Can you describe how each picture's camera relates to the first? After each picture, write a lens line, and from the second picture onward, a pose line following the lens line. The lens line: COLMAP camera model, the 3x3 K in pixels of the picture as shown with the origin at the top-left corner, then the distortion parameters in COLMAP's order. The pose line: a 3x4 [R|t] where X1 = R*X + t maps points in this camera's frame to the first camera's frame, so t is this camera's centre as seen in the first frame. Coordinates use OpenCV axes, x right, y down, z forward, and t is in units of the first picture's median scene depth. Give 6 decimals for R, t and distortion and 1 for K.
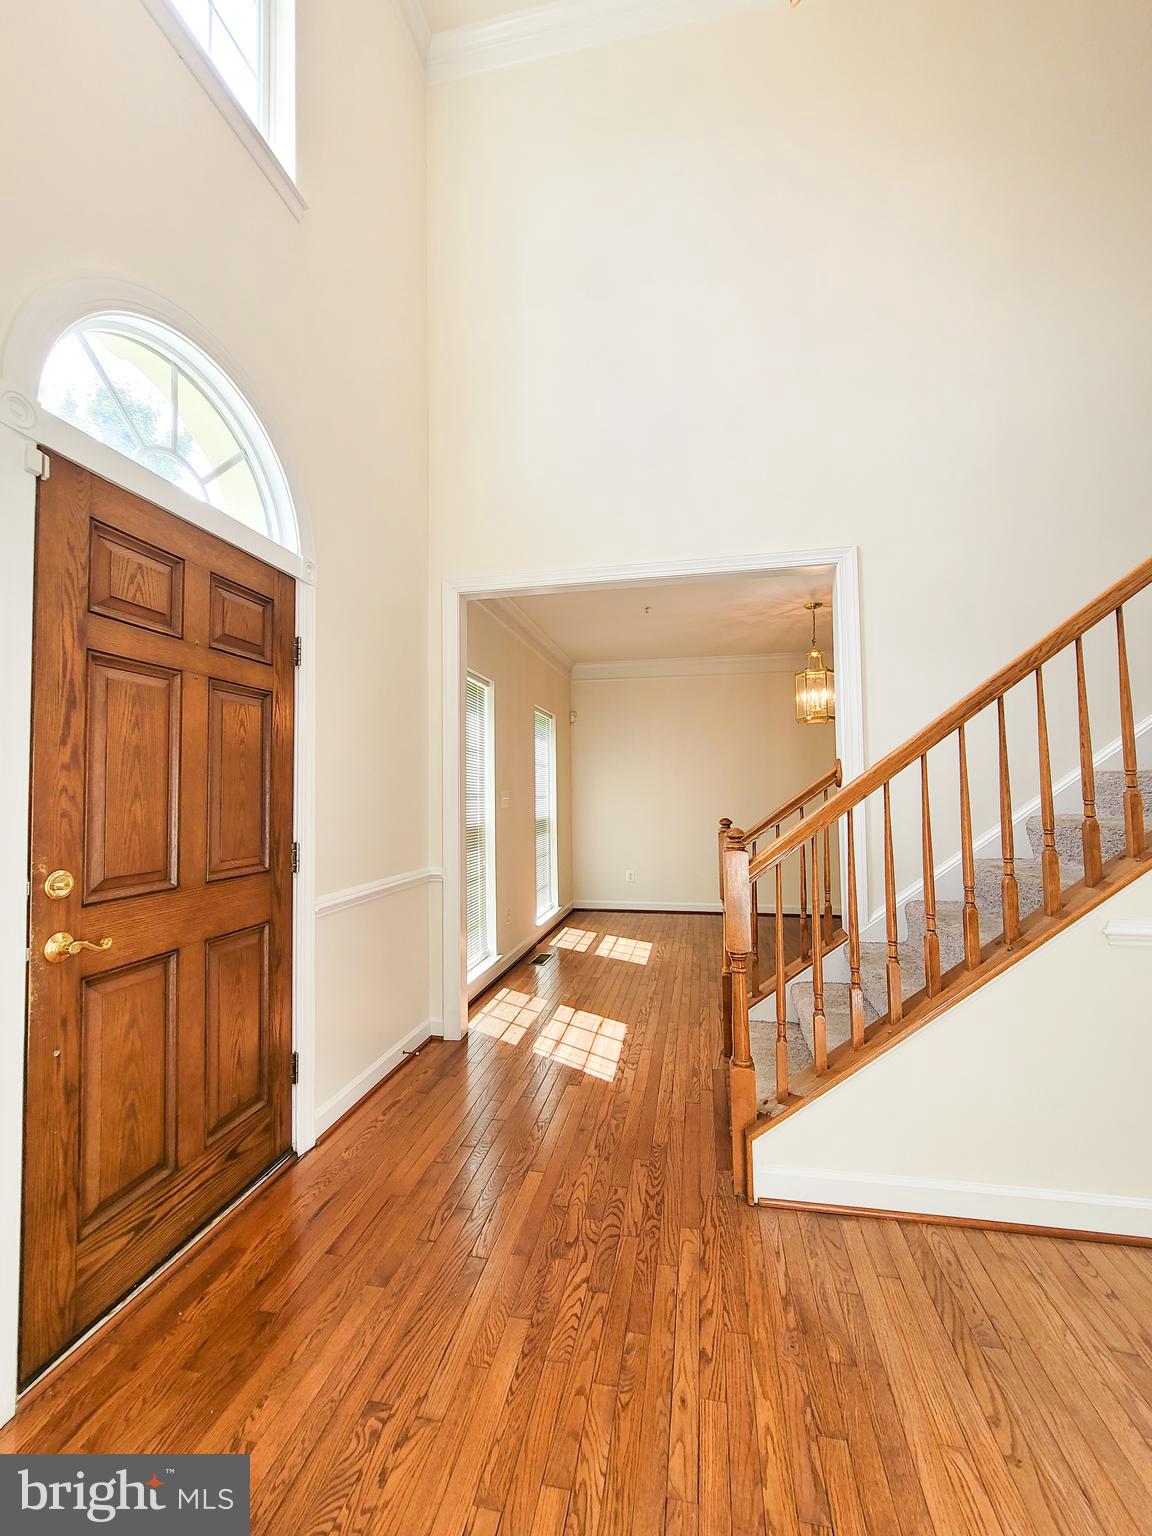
lens RADIAL K [[631.9, 0, 575.5], [0, 631.9, 764.9], [0, 0, 1]] dist [-0.009658, -0.000001]
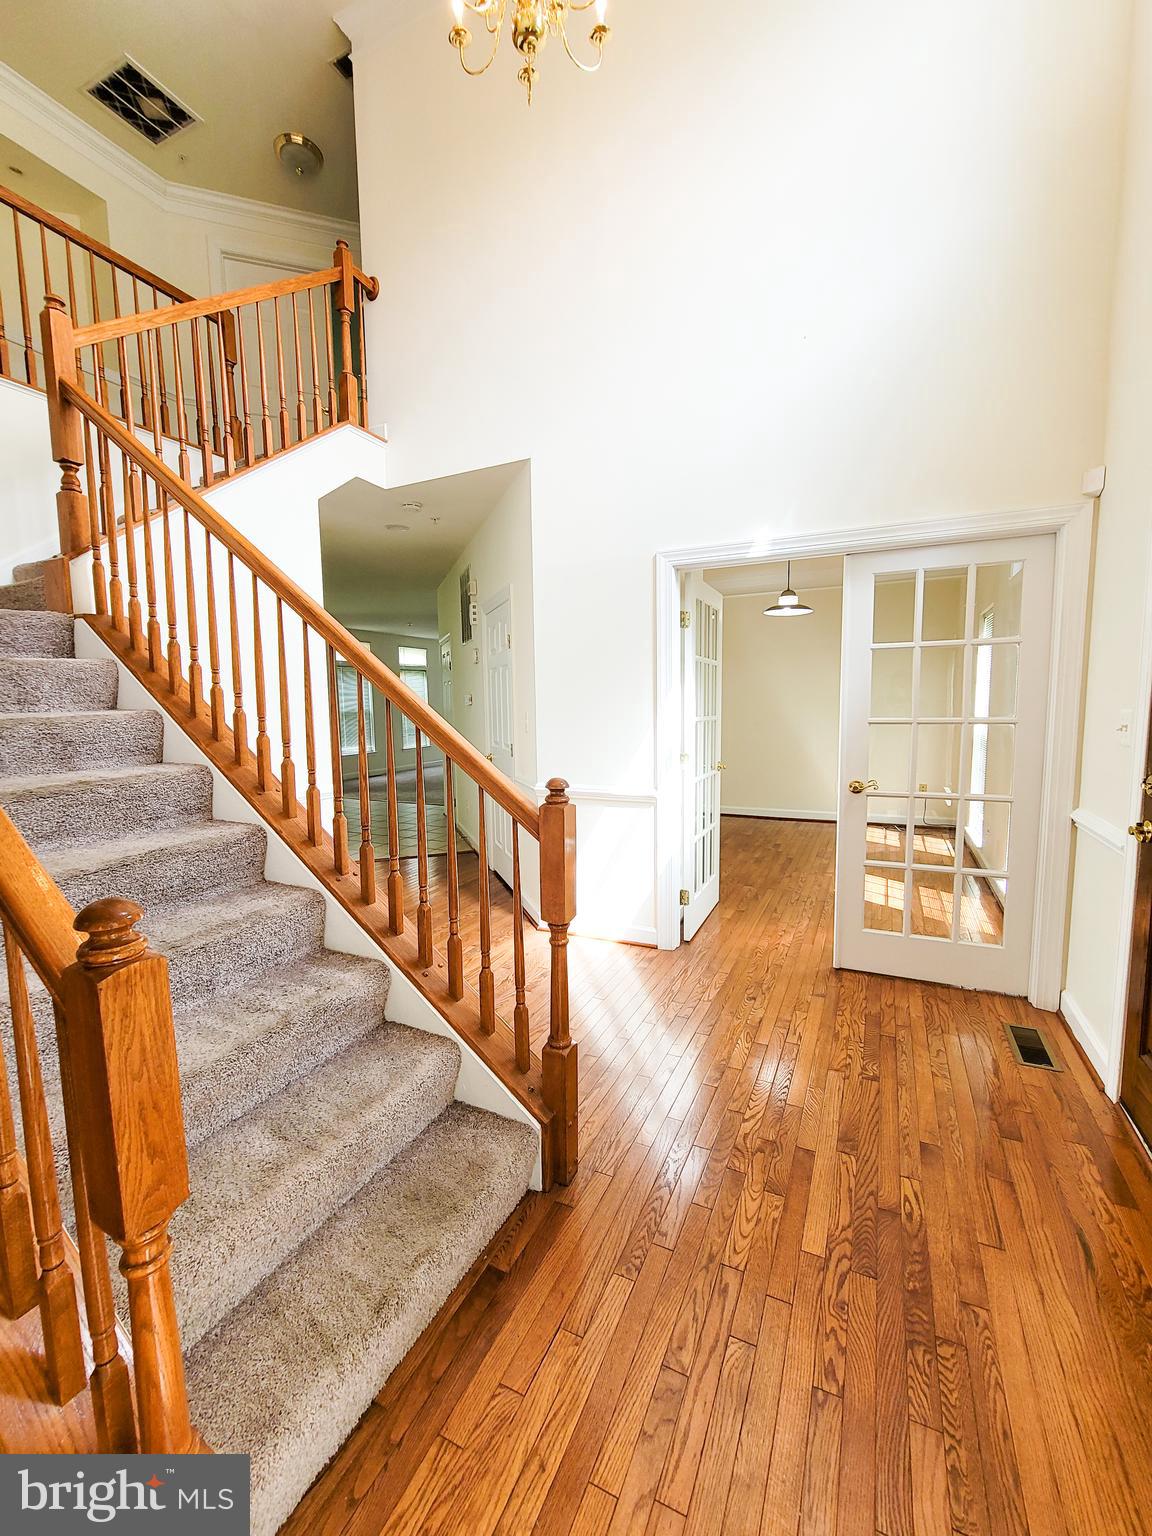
lens RADIAL K [[631.9, 0, 575.3], [0, 631.9, 770.0], [0, 0, 1]] dist [-0.009658, -0.000001]
pose [[-0.967452, -0.000256, 0.253053, 0.023904], [0.014680, 0.998259, 0.057134, 0.049791], [-0.252627, 0.058989, -0.965764, 2.014491]]
